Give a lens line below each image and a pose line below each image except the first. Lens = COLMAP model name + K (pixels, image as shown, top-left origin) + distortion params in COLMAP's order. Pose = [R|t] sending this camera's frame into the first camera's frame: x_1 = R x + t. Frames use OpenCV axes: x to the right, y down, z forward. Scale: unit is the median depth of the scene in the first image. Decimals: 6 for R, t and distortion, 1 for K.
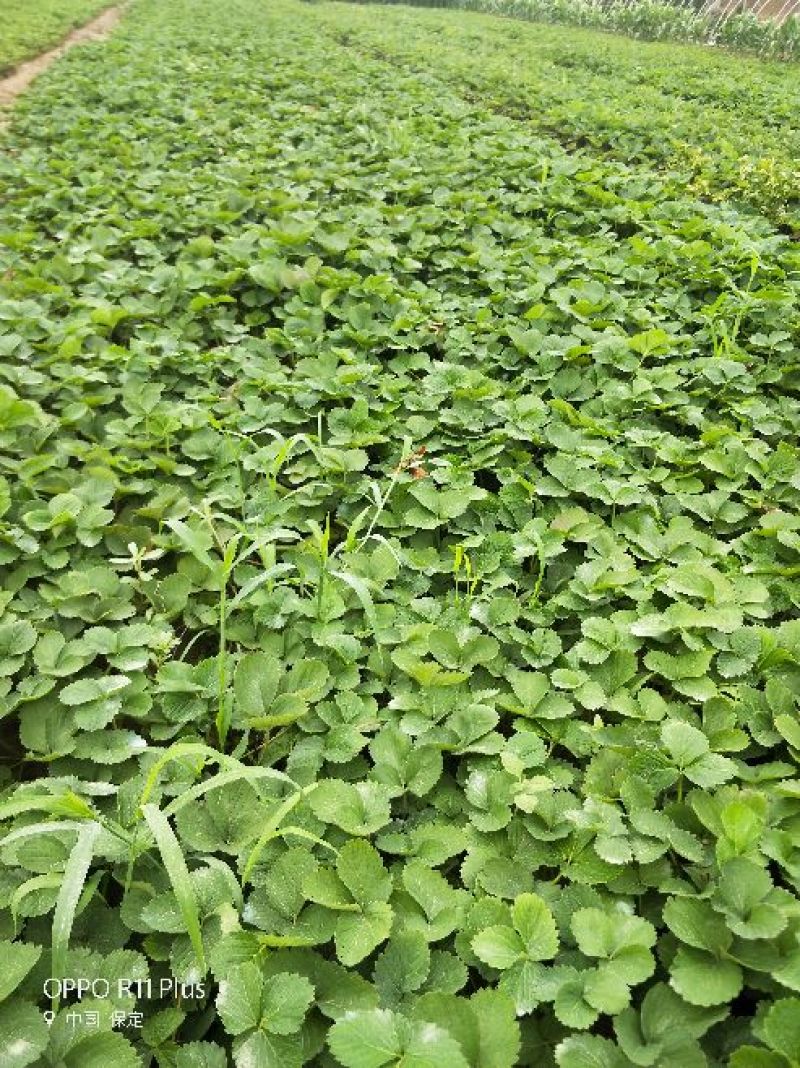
lens RADIAL K [[897.4, 0, 400.0], [0, 897.4, 534.0], [0, 0, 1]] dist [0.052980, -0.093074]
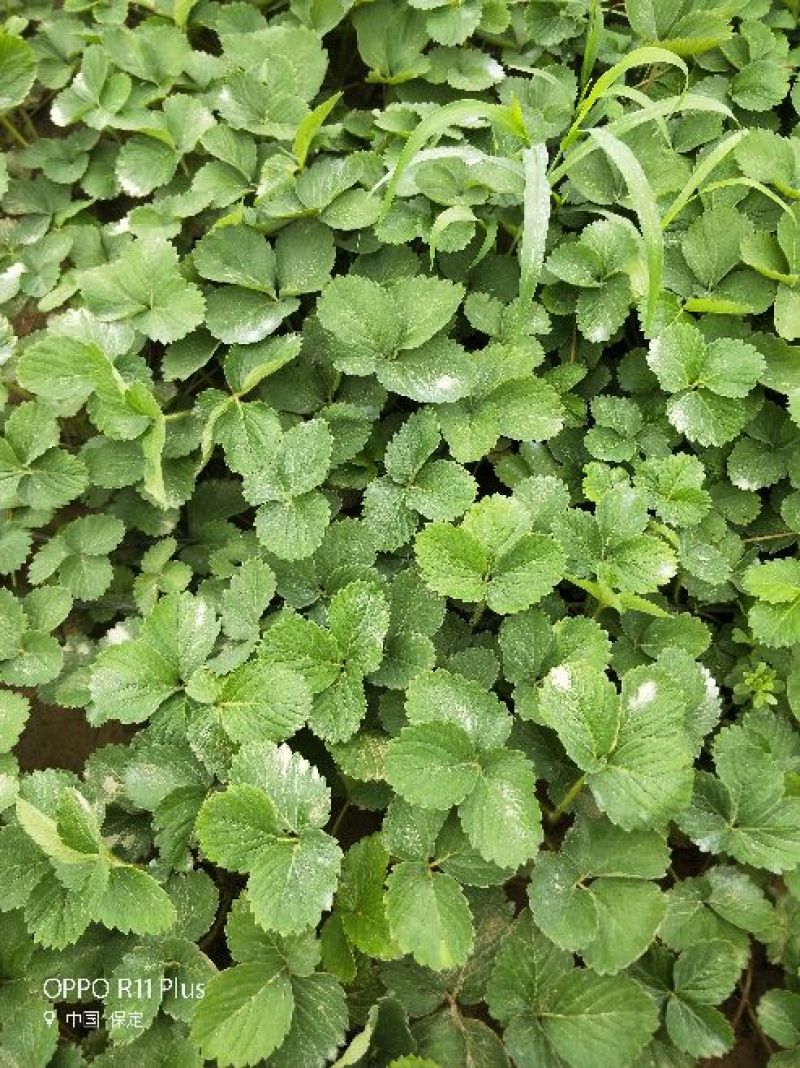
lens RADIAL K [[897.4, 0, 400.0], [0, 897.4, 534.0], [0, 0, 1]] dist [0.052980, -0.093074]
pose [[0.983918, 0.130780, -0.121667, -0.268346], [-0.032035, 0.799290, 0.600091, 0.094022], [0.175727, -0.586542, 0.790625, 0.095212]]
